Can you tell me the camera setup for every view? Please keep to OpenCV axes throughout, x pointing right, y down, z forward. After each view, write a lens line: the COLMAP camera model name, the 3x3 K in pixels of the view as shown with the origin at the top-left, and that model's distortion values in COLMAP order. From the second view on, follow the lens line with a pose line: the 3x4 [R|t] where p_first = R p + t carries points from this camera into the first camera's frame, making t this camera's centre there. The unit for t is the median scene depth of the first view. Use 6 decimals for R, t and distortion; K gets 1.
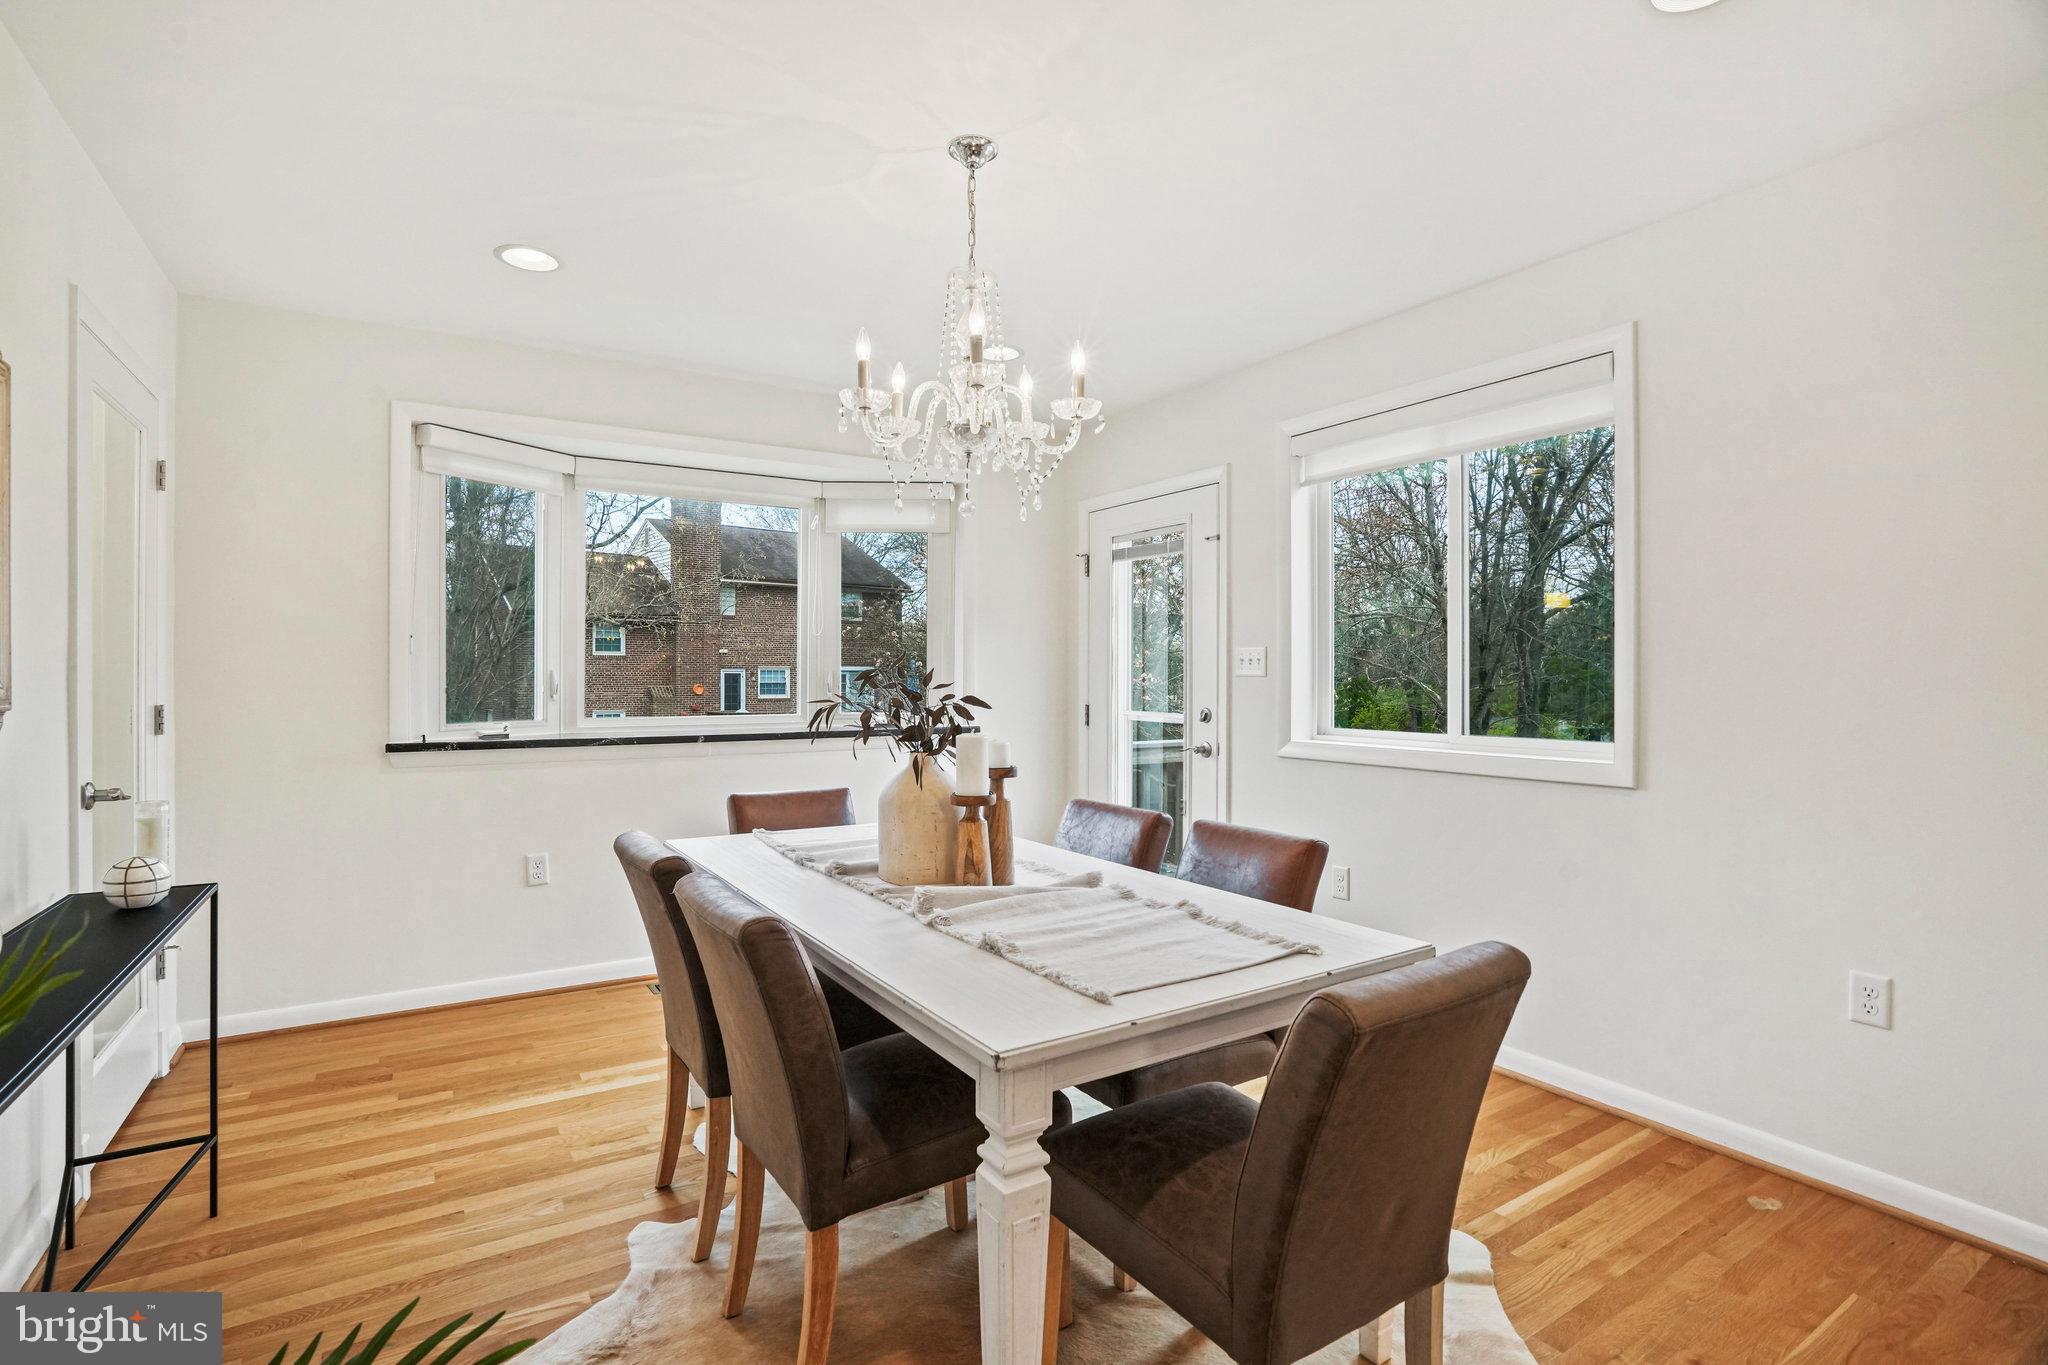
lens RADIAL K [[950.7, 0, 1035.5], [0, 950.7, 673.7], [0, 0, 1]] dist [-0.001150, 0.001192]
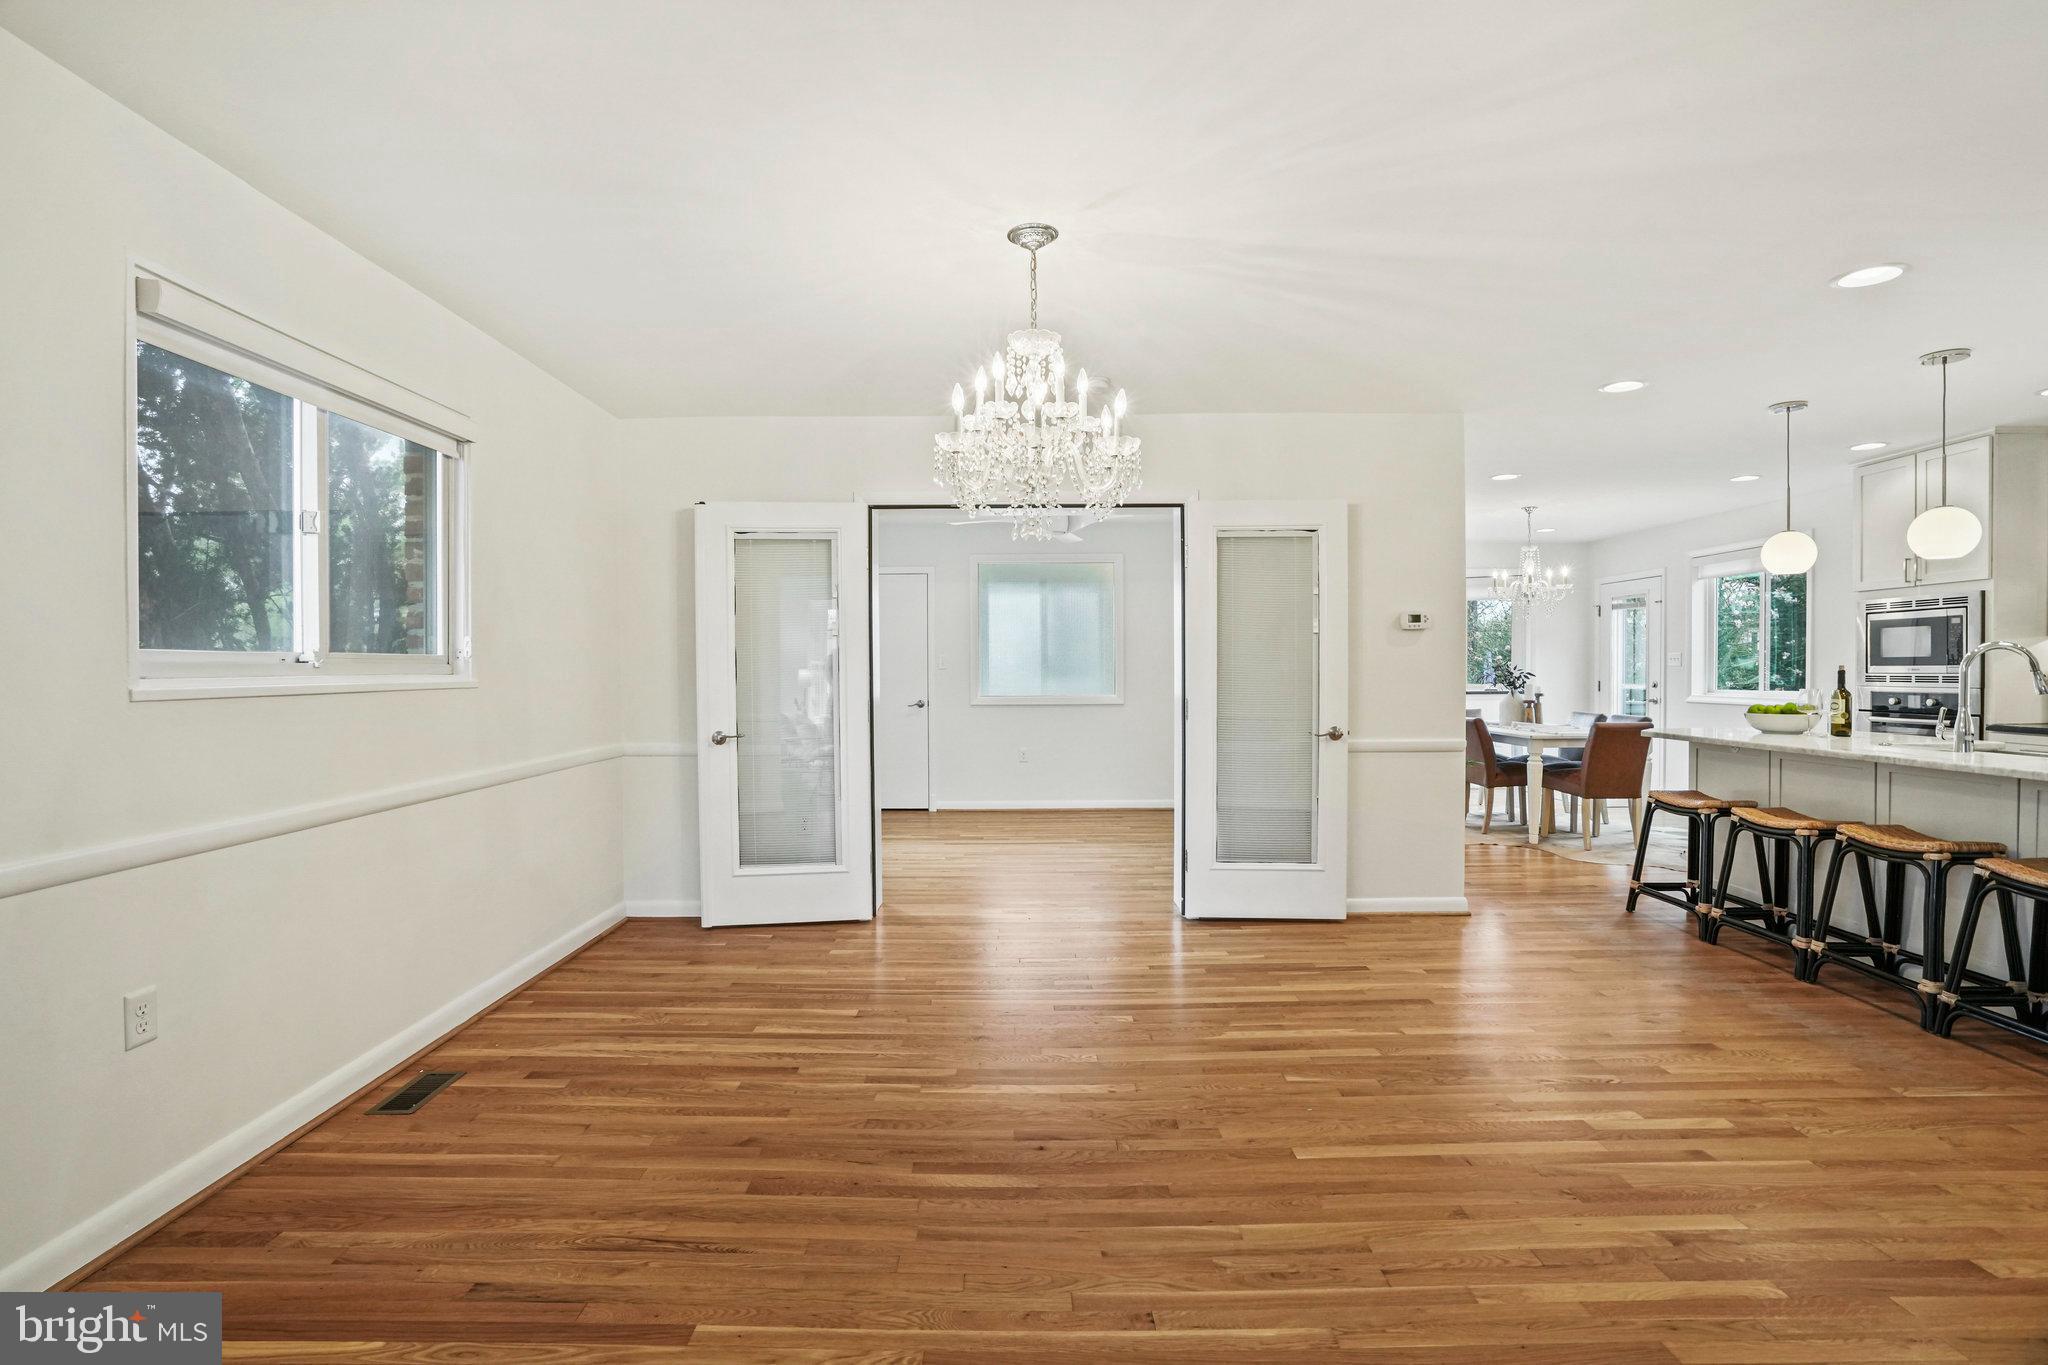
lens RADIAL K [[950.7, 0, 1035.5], [0, 950.7, 673.7], [0, 0, 1]] dist [-0.001150, 0.001192]
pose [[0.845459, -0.001291, -0.534038, 0.252517], [0.004901, 0.999974, 0.005341, 0.001334], [0.534017, -0.007133, 0.845444, -2.792751]]
